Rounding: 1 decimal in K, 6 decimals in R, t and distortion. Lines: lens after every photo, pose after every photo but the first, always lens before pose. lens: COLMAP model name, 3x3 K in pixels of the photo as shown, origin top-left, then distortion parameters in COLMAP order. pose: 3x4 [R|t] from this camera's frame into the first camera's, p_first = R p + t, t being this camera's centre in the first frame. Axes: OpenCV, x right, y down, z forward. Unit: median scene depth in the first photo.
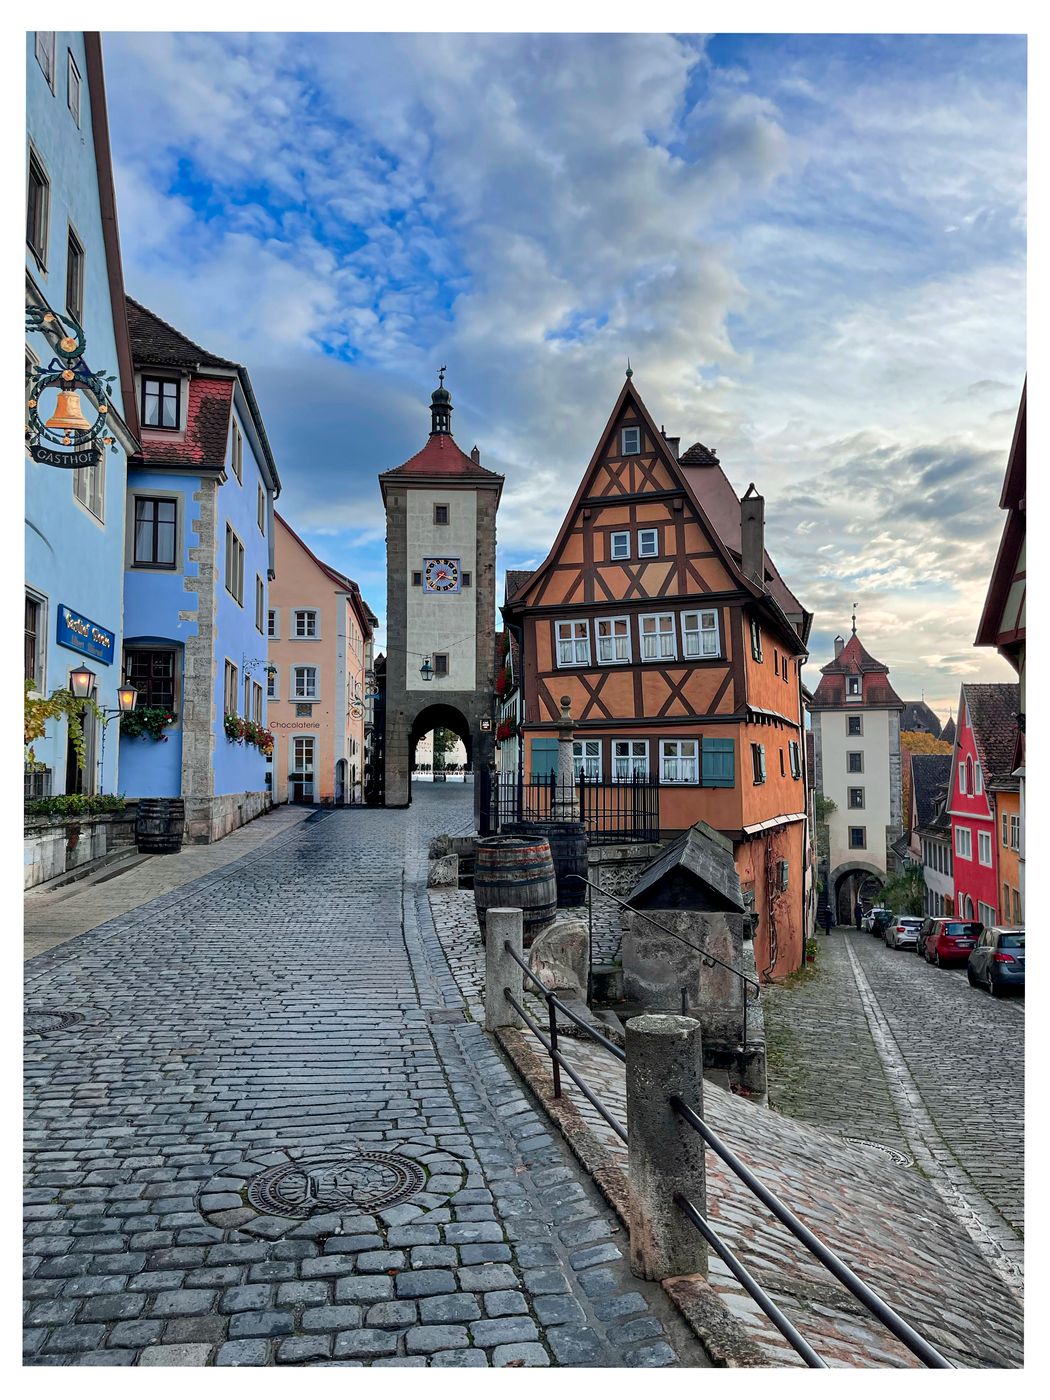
lens RADIAL K [[1022.5, 0, 531.3], [0, 1022.5, 709.4], [0, 0, 1]] dist [0.049517, -0.020416]
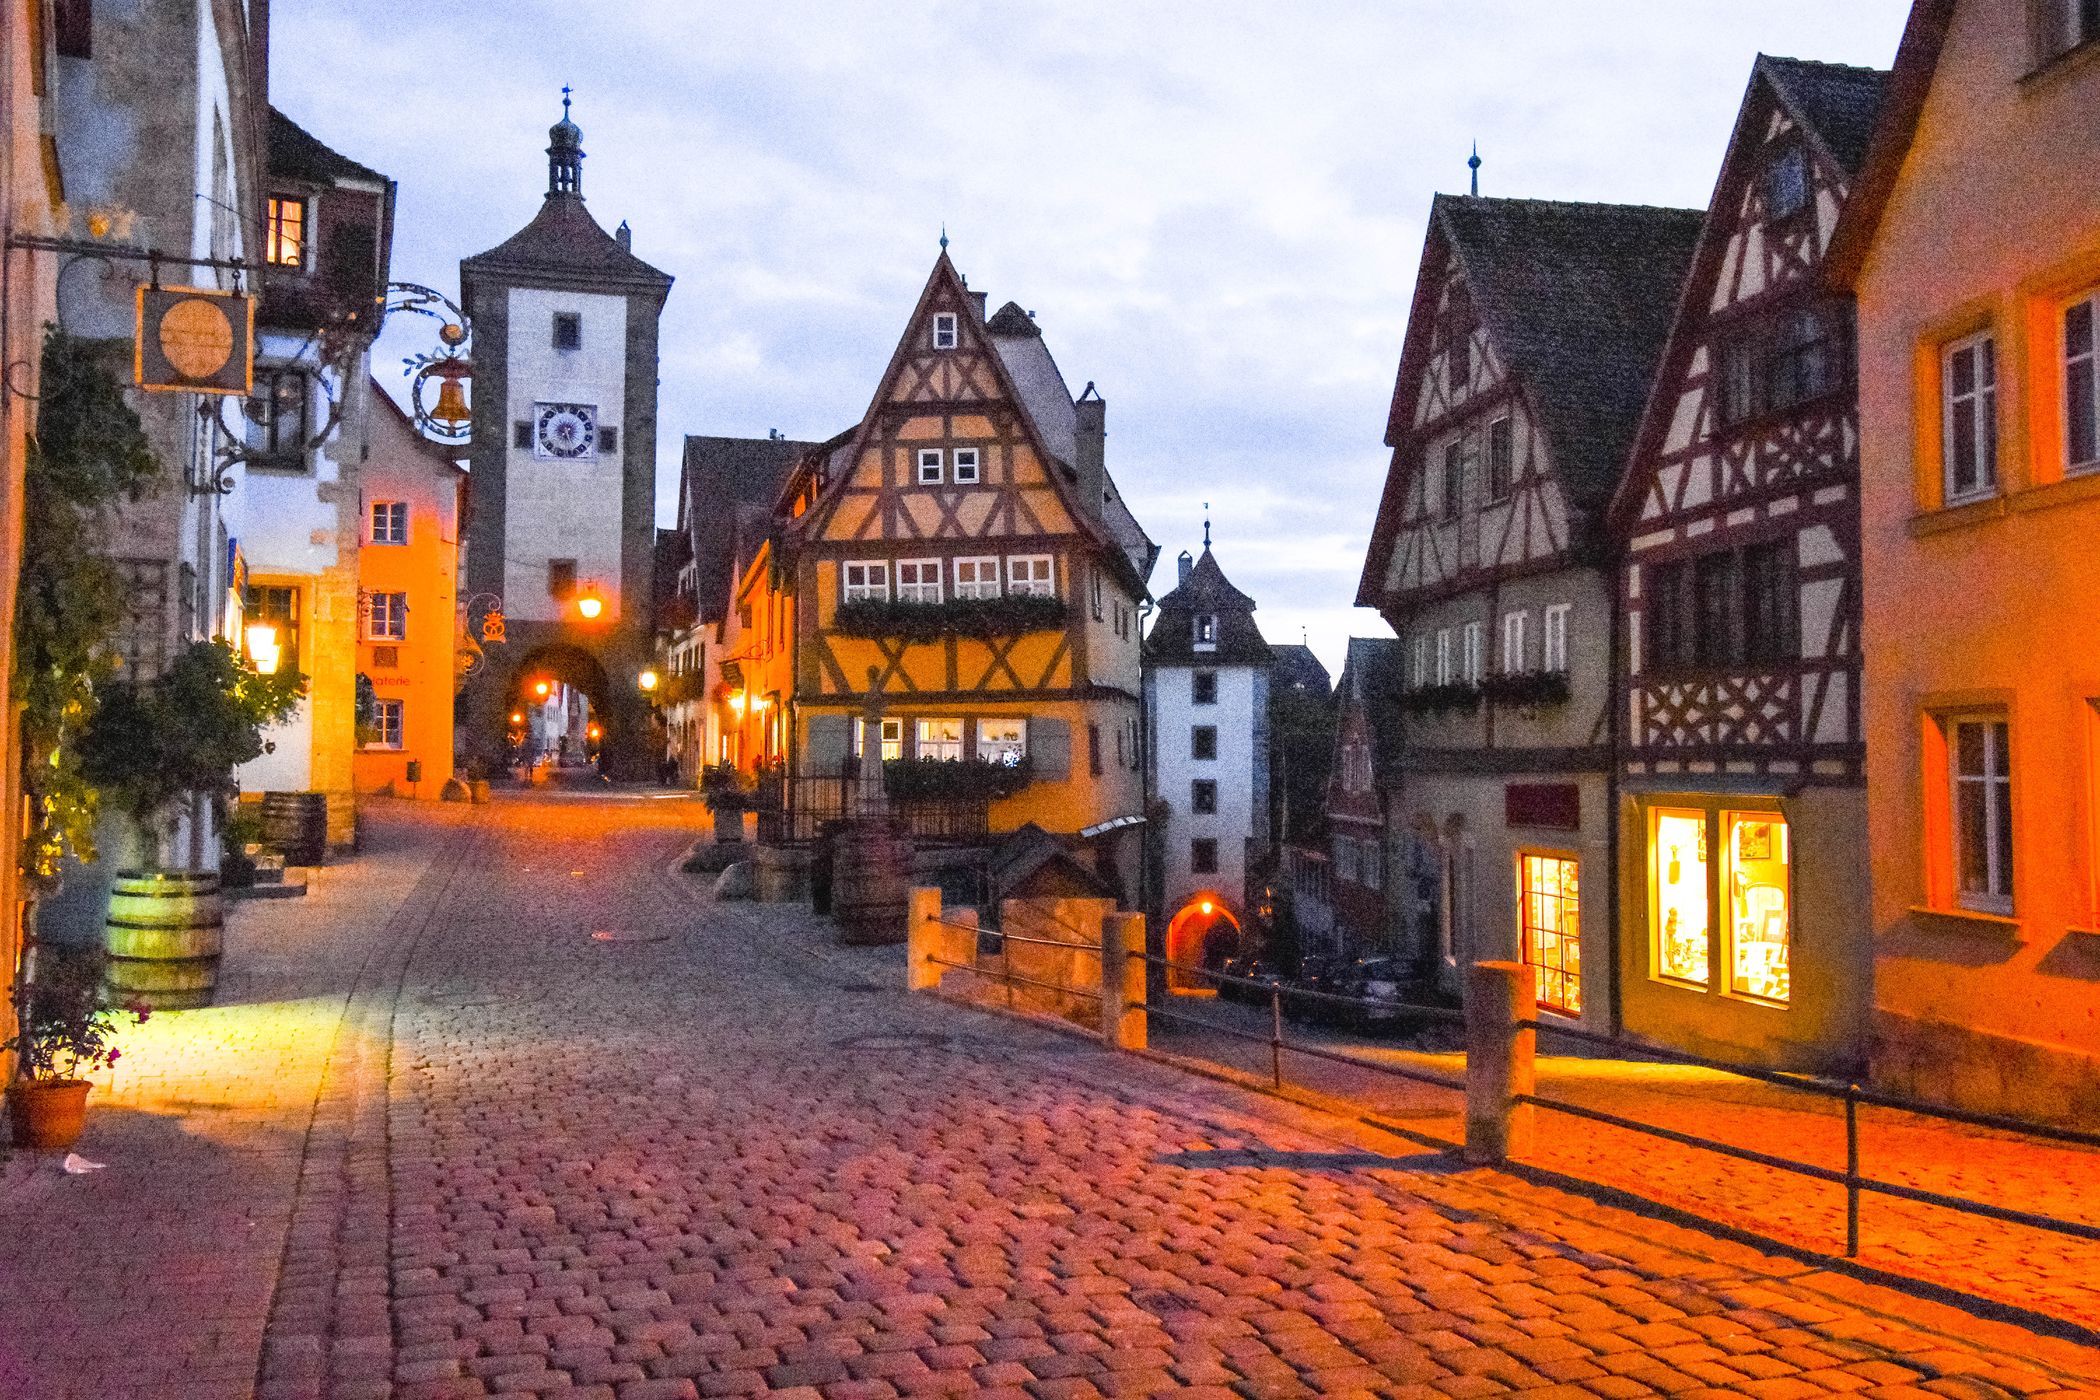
lens RADIAL K [[2006.9, 0, 1145.8], [0, 2006.9, 732.2], [0, 0, 1]] dist [0.015987, 0.000000]
pose [[0.960455, 0.008320, 0.278310, -0.168484], [-0.022638, 0.998578, 0.048273, -0.035618], [-0.277513, -0.052664, 0.959277, -0.480927]]
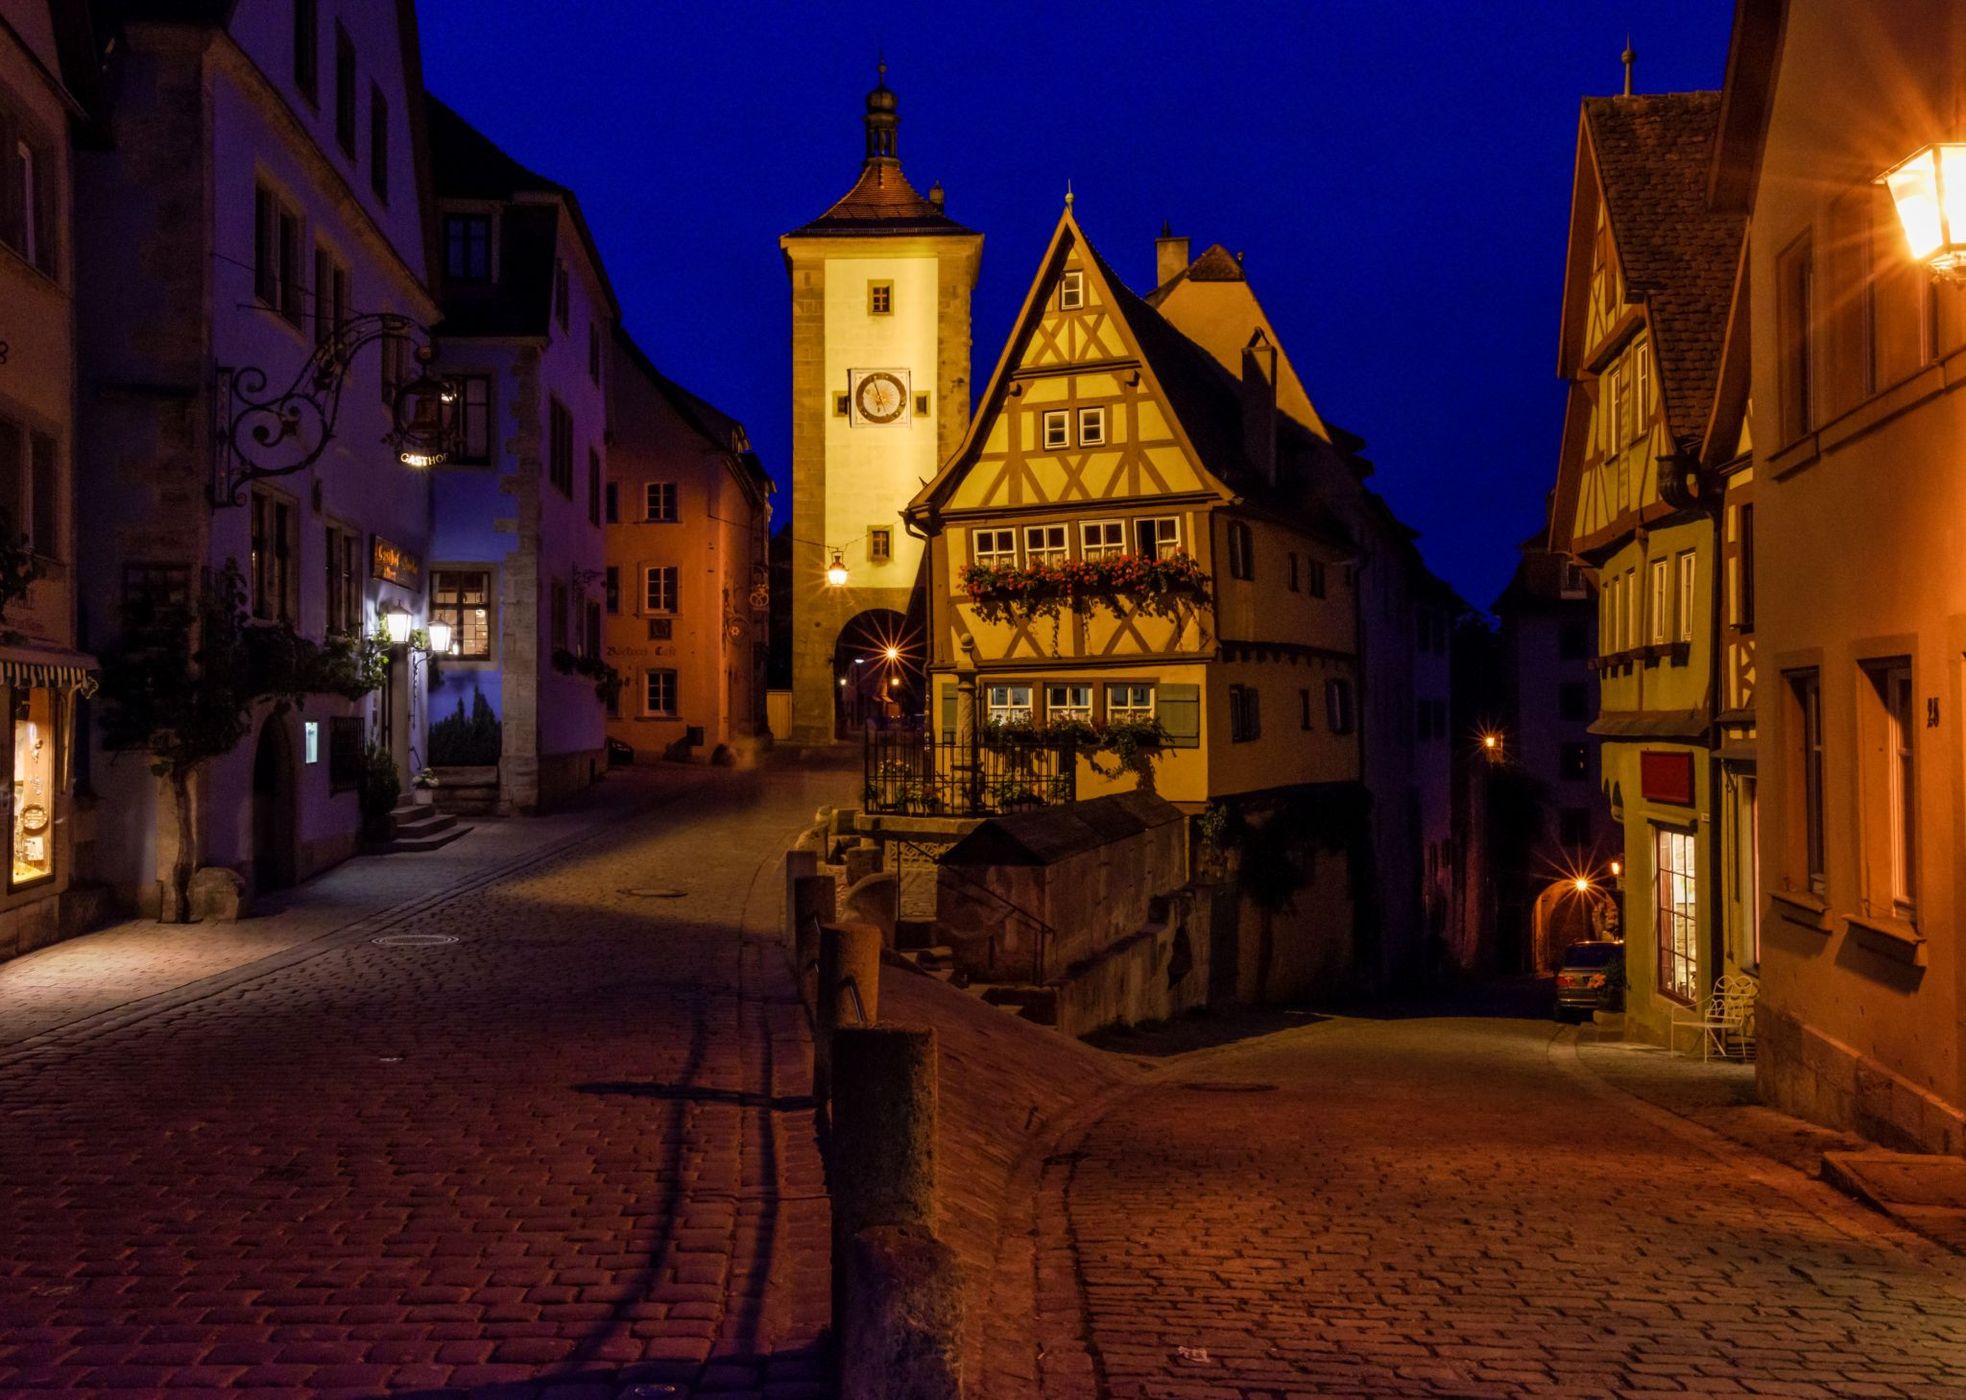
lens RADIAL K [[2217.8, 0, 955.1], [0, 2217.8, 731.6], [0, 0, 1]] dist [0.046389, 0.000000]
pose [[0.995237, 0.002205, -0.097459, 0.166433], [0.004856, 0.997381, 0.072157, -0.053079], [0.097363, -0.072287, 0.992620, -0.637376]]
